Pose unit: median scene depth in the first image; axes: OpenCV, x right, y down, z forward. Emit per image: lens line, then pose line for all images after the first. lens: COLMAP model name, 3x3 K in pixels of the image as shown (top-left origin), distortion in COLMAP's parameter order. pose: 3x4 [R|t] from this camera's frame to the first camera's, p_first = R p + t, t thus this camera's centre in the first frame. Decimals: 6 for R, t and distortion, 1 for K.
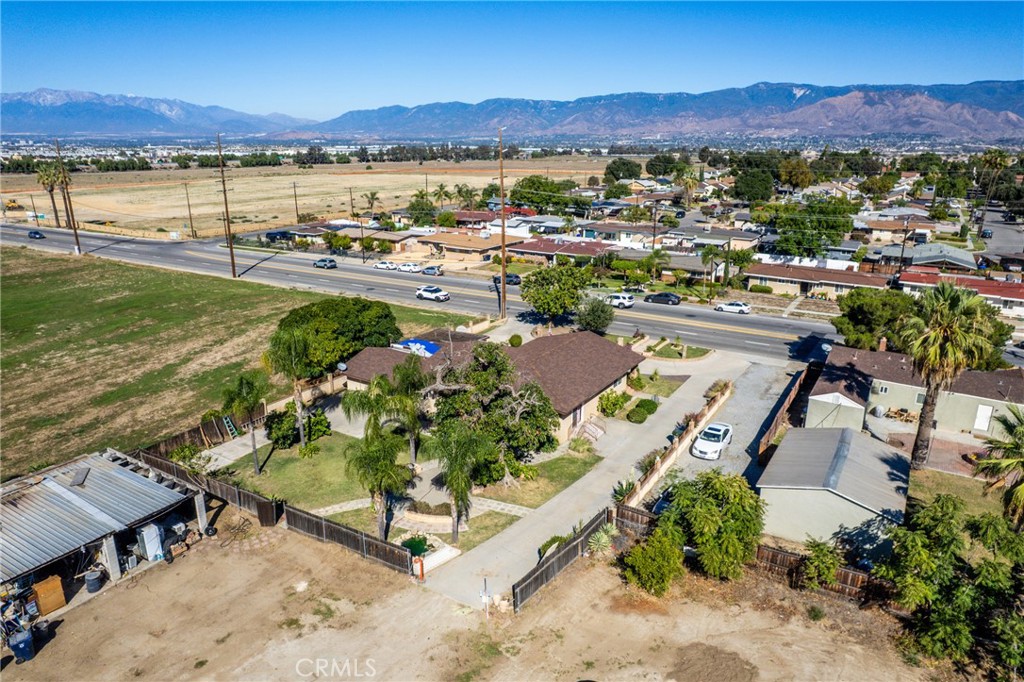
lens RADIAL K [[672.0, 0, 518.3], [0, 672.0, 343.8], [0, 0, 1]] dist [-0.080514, 0.077348]
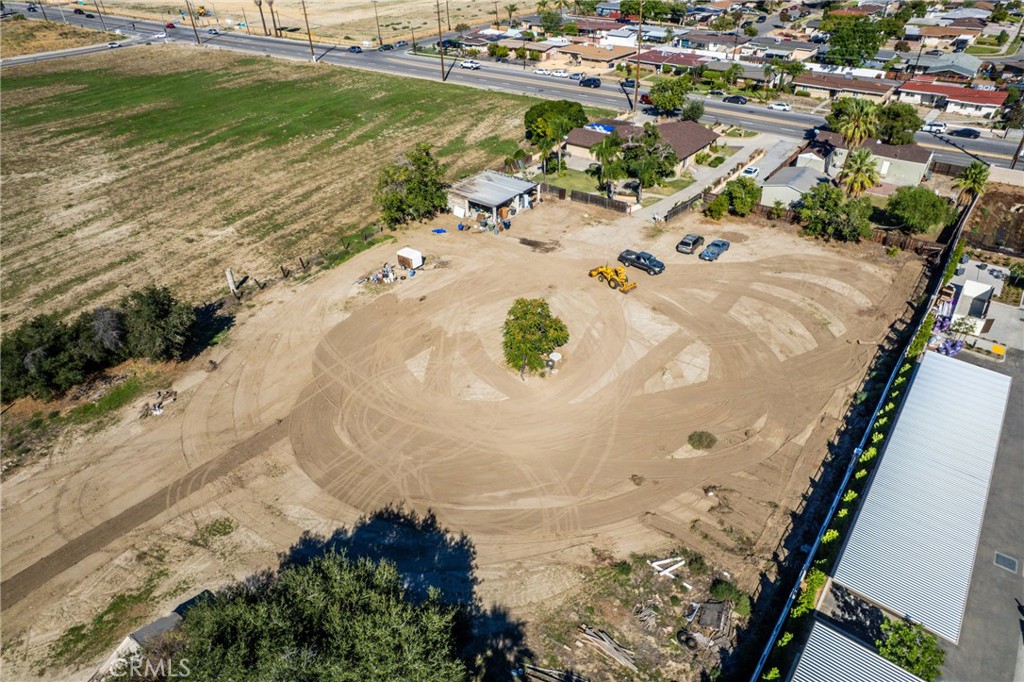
lens RADIAL K [[672.0, 0, 518.3], [0, 672.0, 343.8], [0, 0, 1]] dist [-0.080514, 0.077348]
pose [[0.995285, 0.037022, -0.089645, -0.146049], [-0.008498, 0.954014, 0.299641, 0.019326], [0.096616, -0.297467, 0.949831, -0.782602]]
